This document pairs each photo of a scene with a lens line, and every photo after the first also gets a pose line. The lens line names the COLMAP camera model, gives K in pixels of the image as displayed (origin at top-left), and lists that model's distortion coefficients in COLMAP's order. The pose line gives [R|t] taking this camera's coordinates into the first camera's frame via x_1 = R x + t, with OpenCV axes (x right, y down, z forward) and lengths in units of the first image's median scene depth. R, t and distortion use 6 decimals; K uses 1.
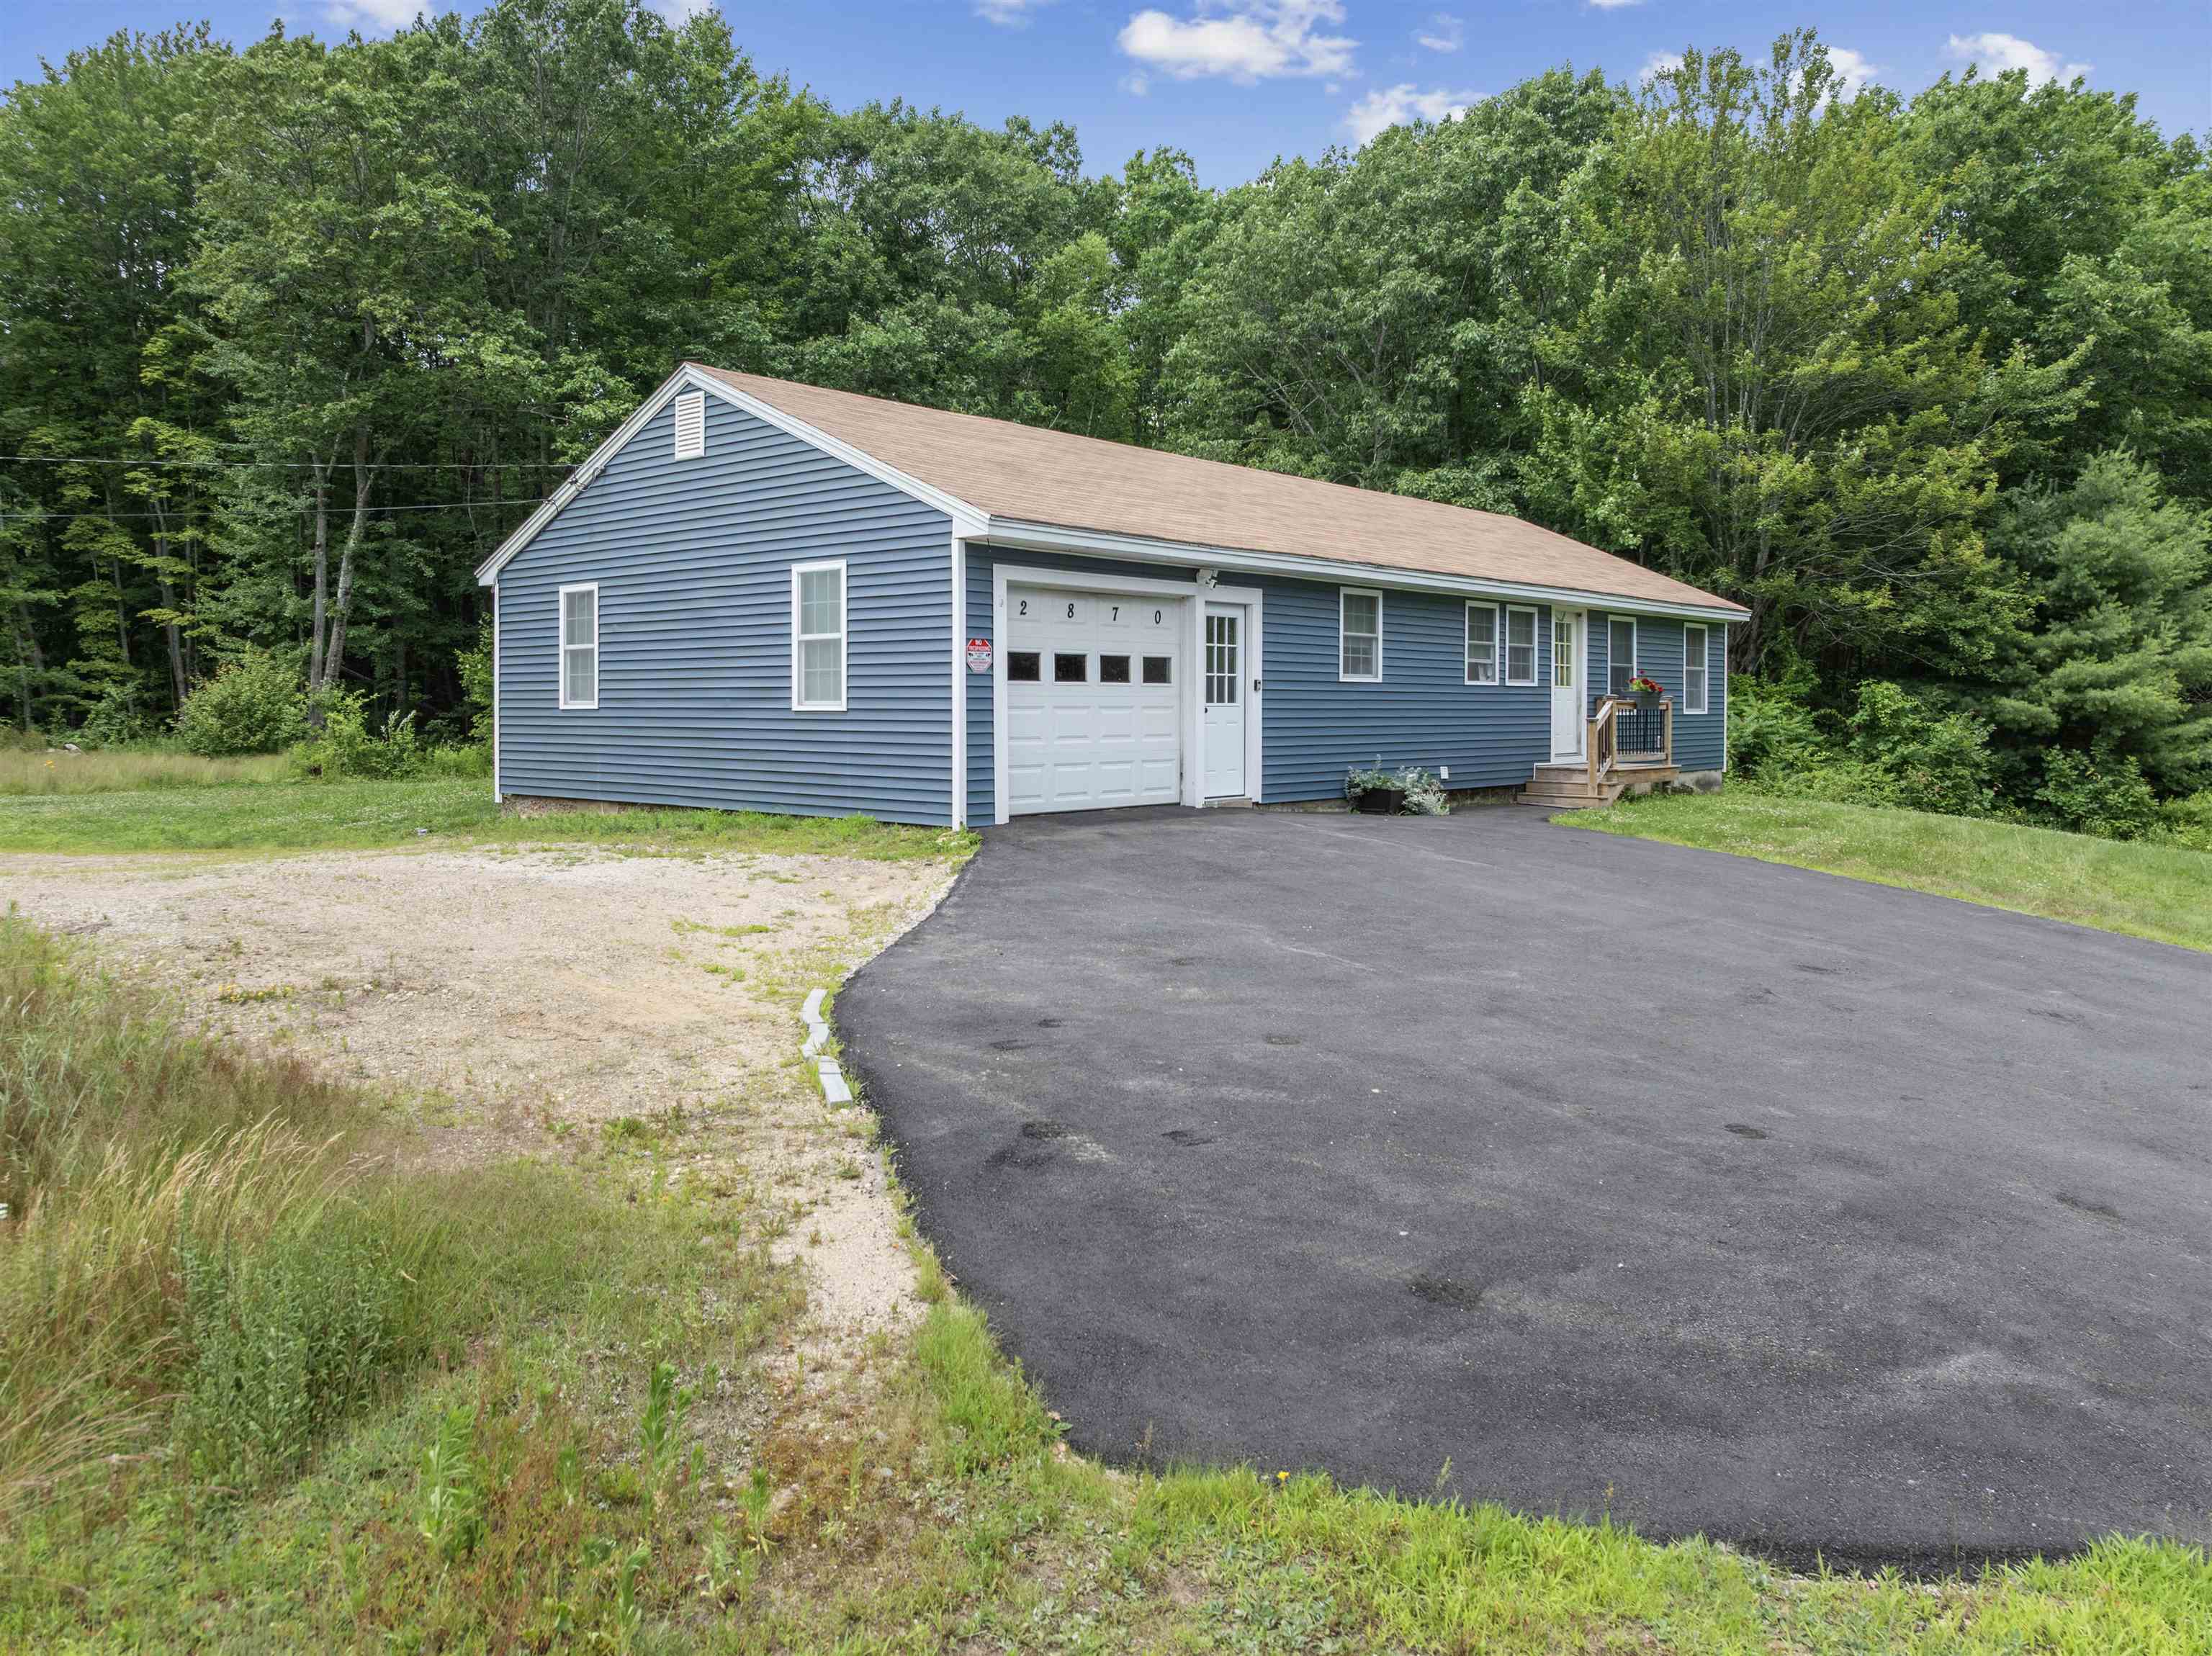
lens RADIAL K [[1596.2, 0, 1106.6], [0, 1596.2, 698.3], [0, 0, 1]] dist [-0.007010, -0.001939]
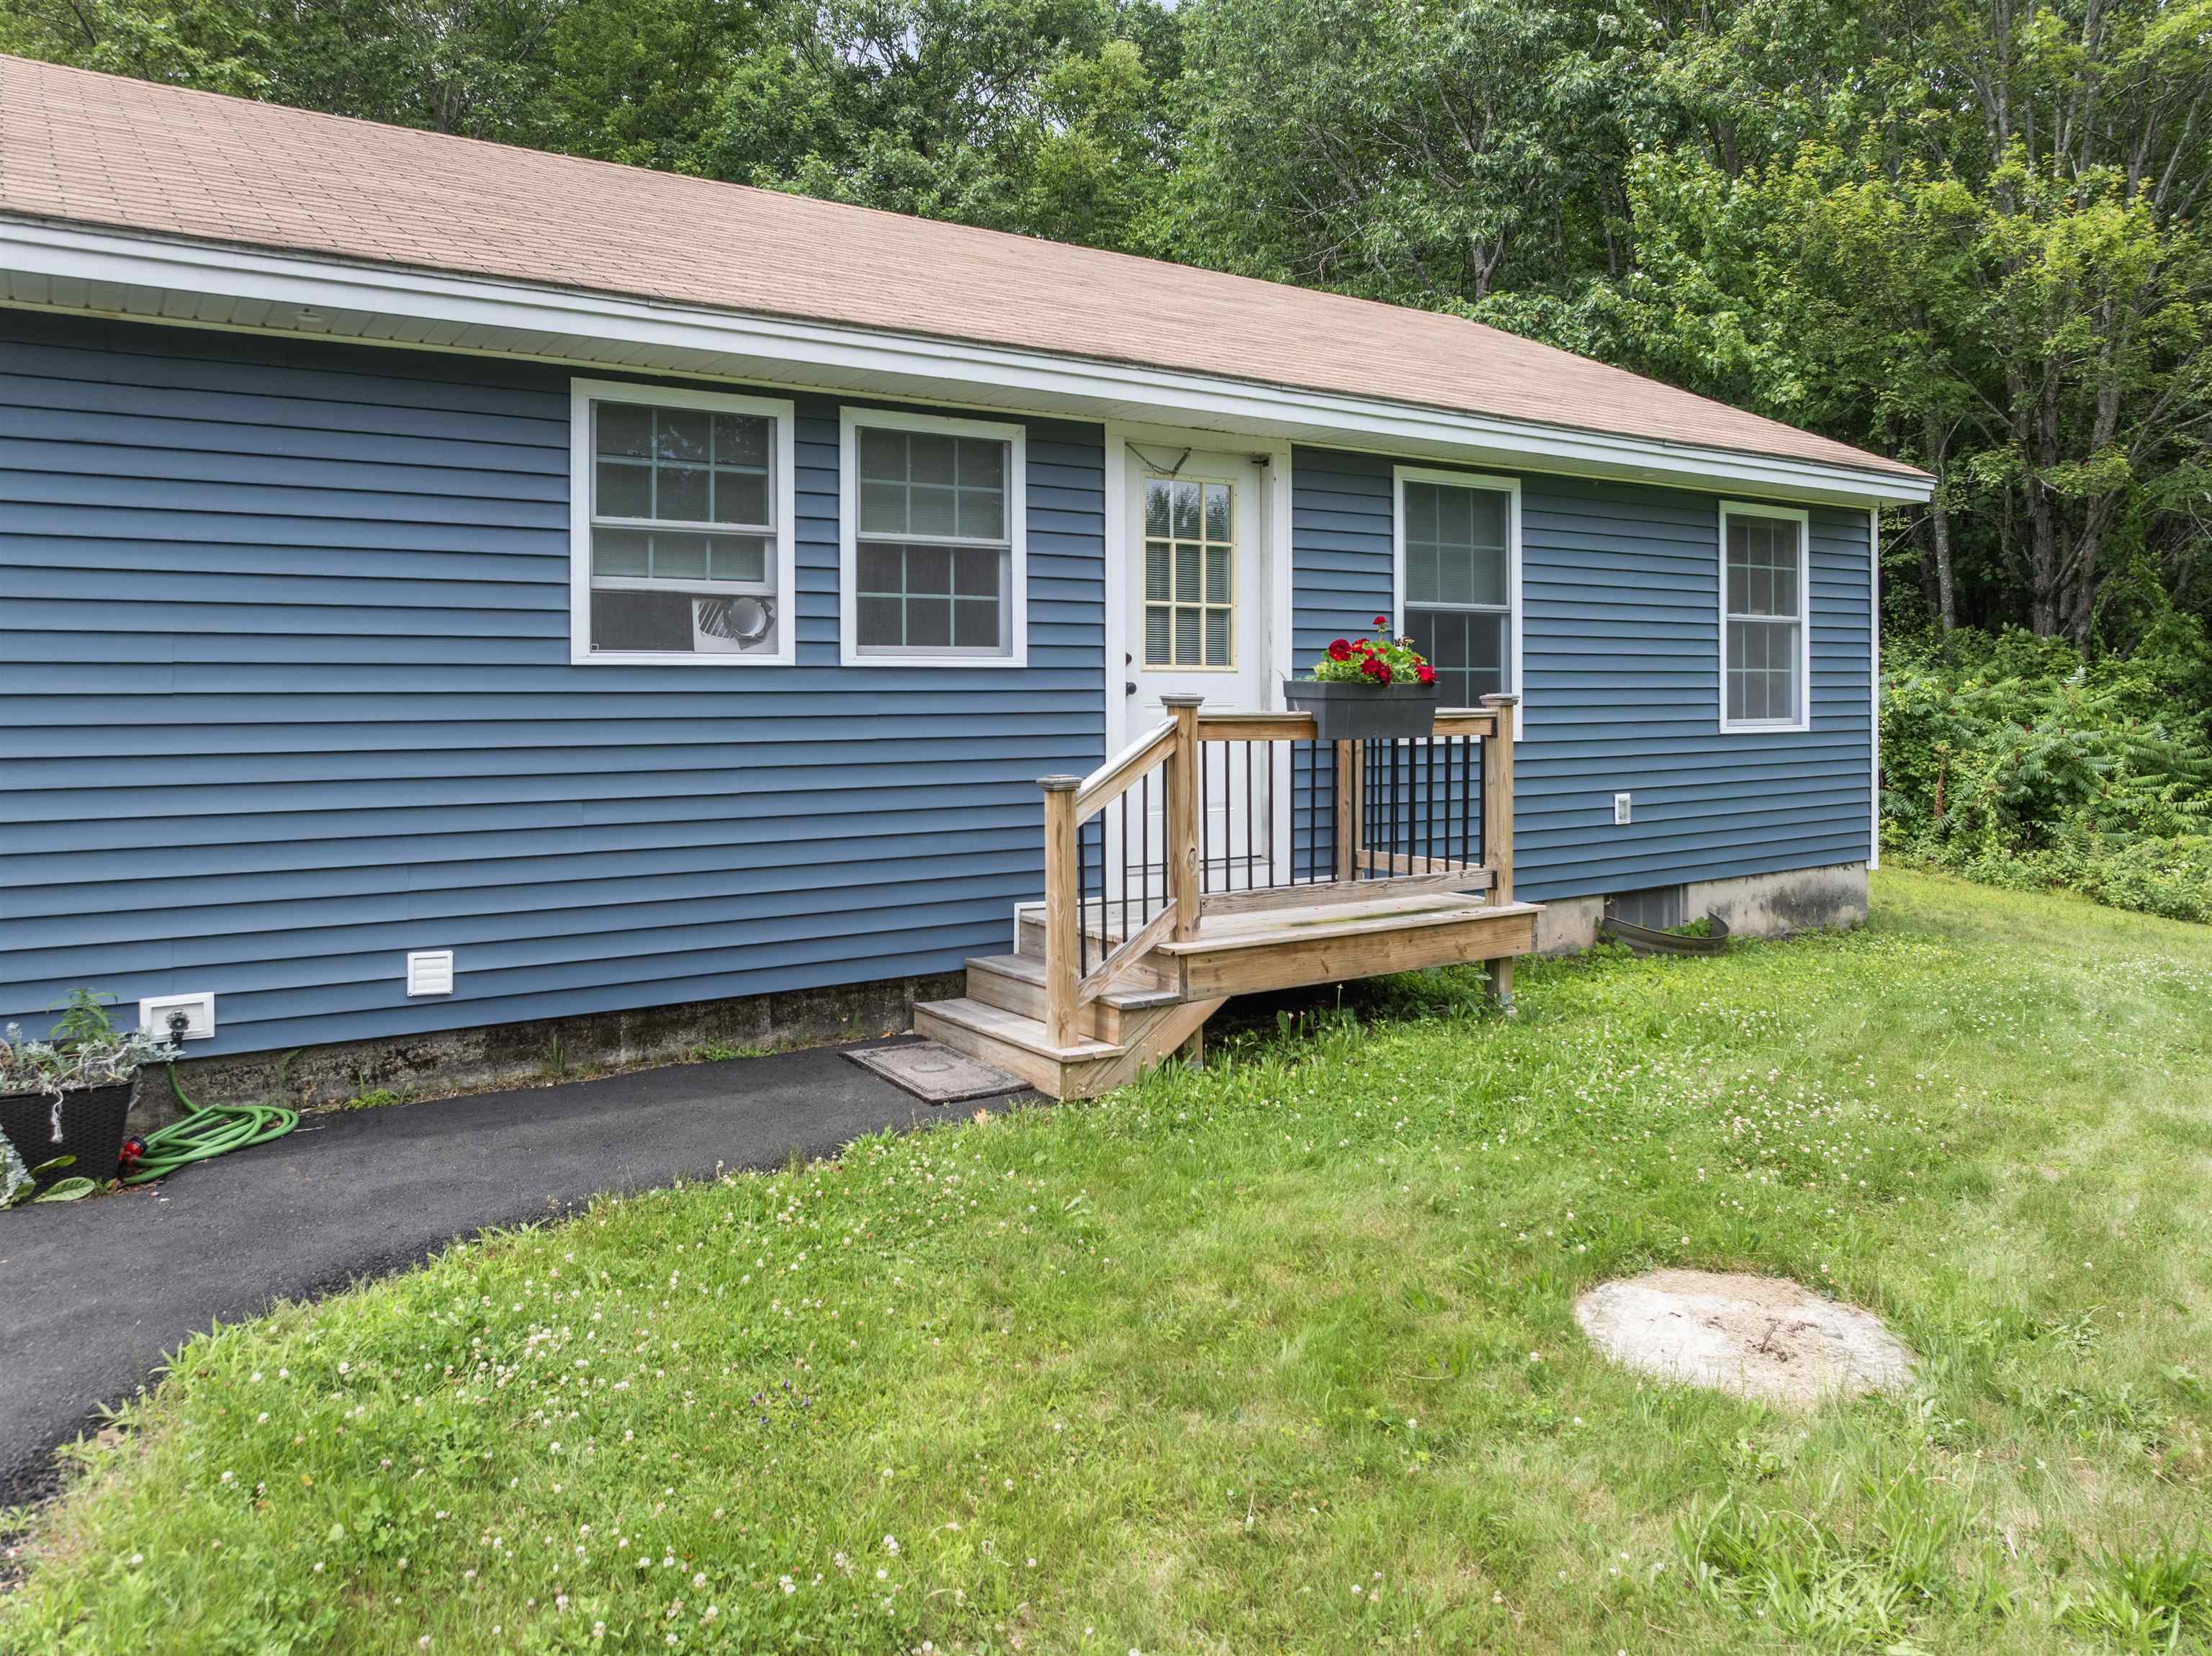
lens RADIAL K [[1610.5, 0, 1116.7], [0, 1610.5, 676.2], [0, 0, 1]] dist [-0.031190, -0.004511]
pose [[0.973083, -0.007274, -0.230340, 0.224402], [0.006477, 0.999970, -0.004217, -0.002566], [0.230364, 0.002612, 0.973101, 0.422711]]
